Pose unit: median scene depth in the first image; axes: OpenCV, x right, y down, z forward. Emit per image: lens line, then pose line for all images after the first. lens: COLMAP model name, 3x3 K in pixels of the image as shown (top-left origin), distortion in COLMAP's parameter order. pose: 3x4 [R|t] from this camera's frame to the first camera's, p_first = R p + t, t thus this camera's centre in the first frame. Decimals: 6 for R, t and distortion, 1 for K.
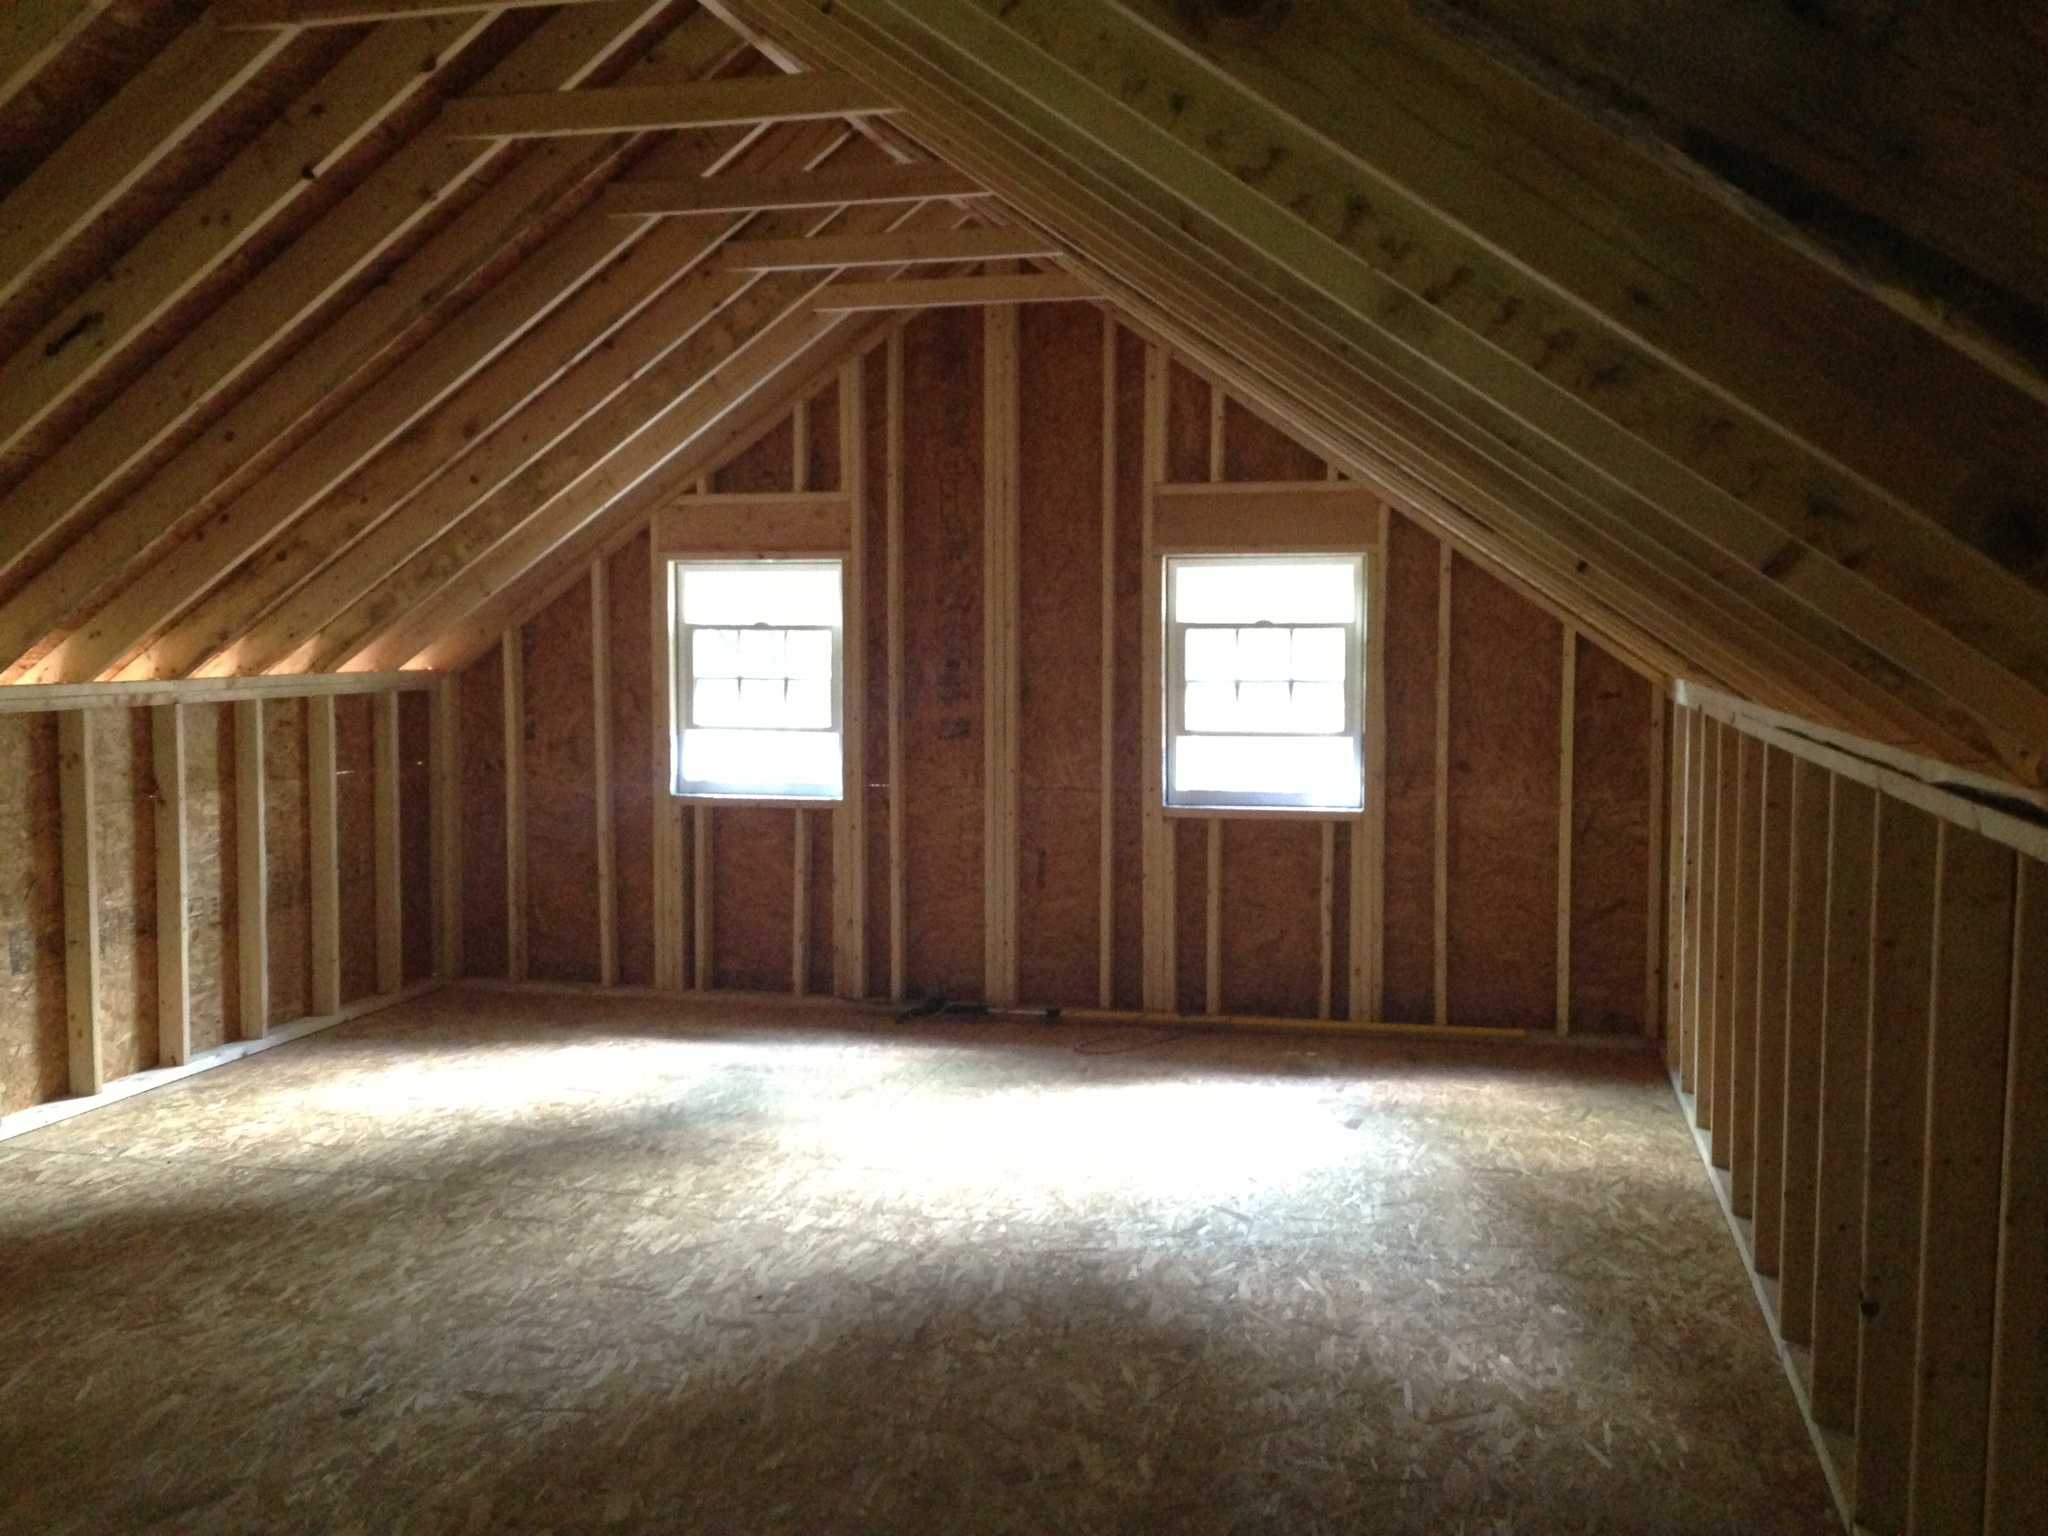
lens RADIAL K [[1922.4, 0, 1024.0], [0, 1922.4, 768.0], [0, 0, 1]] dist [0.135905, -0.245278]
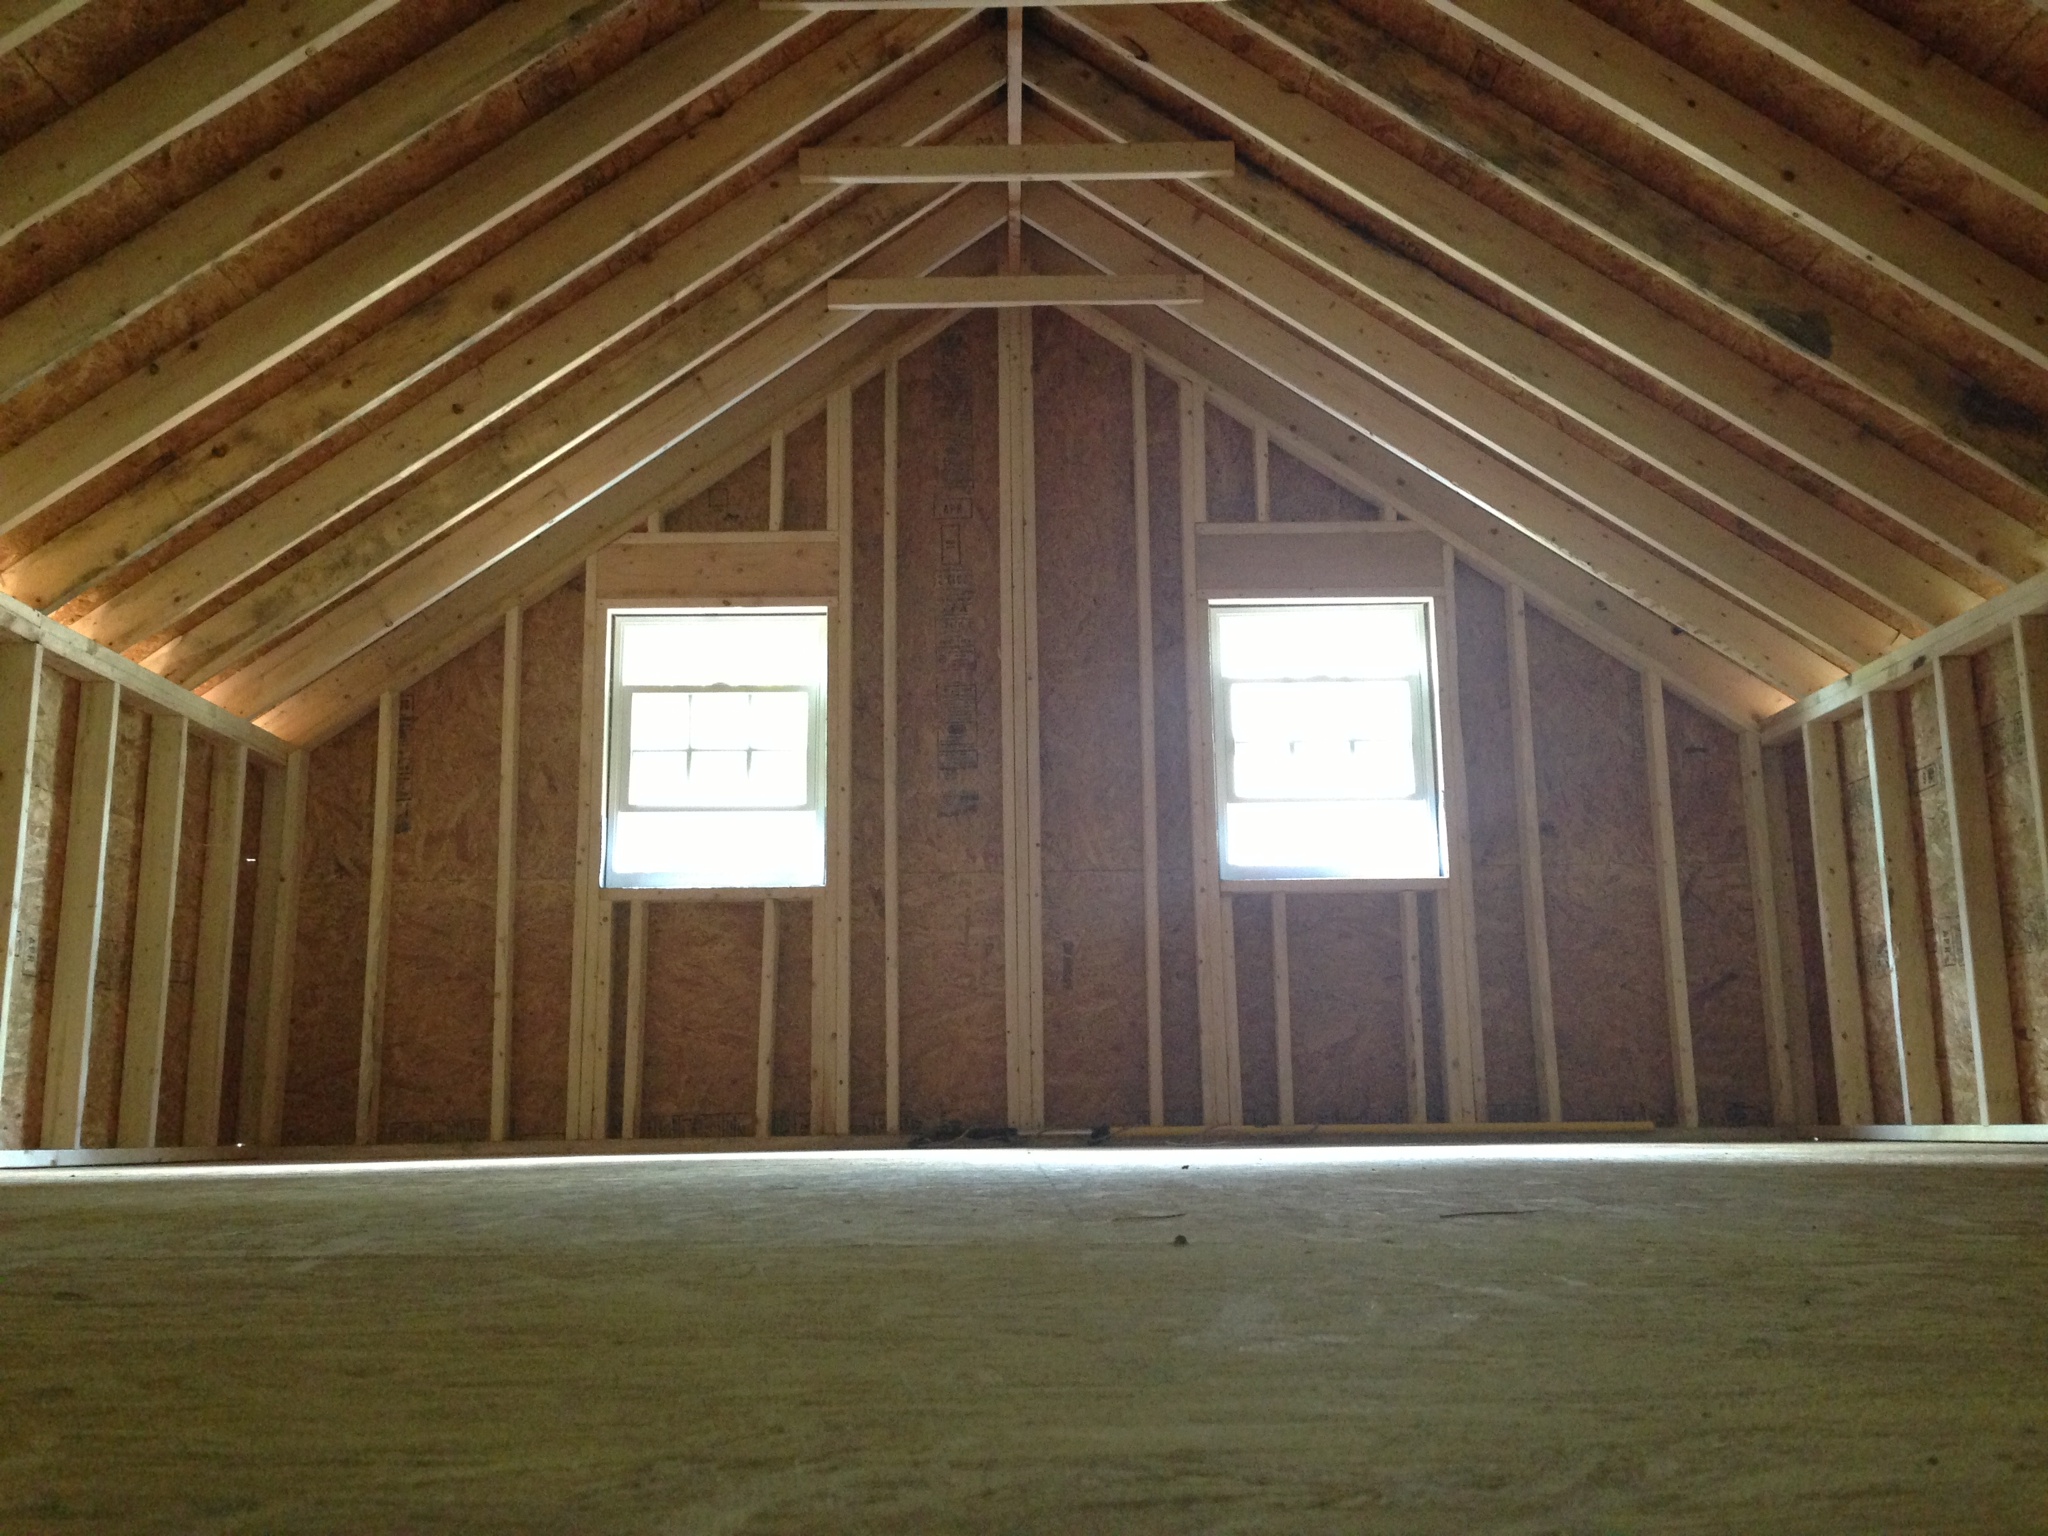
lens RADIAL K [[1922.4, 0, 1024.0], [0, 1922.4, 768.0], [0, 0, 1]] dist [0.135905, -0.245278]
pose [[0.967686, 0.033934, 0.249863, -0.221460], [0.034661, 0.963597, -0.265102, 0.190532], [-0.249763, 0.265196, 0.931284, 0.201773]]
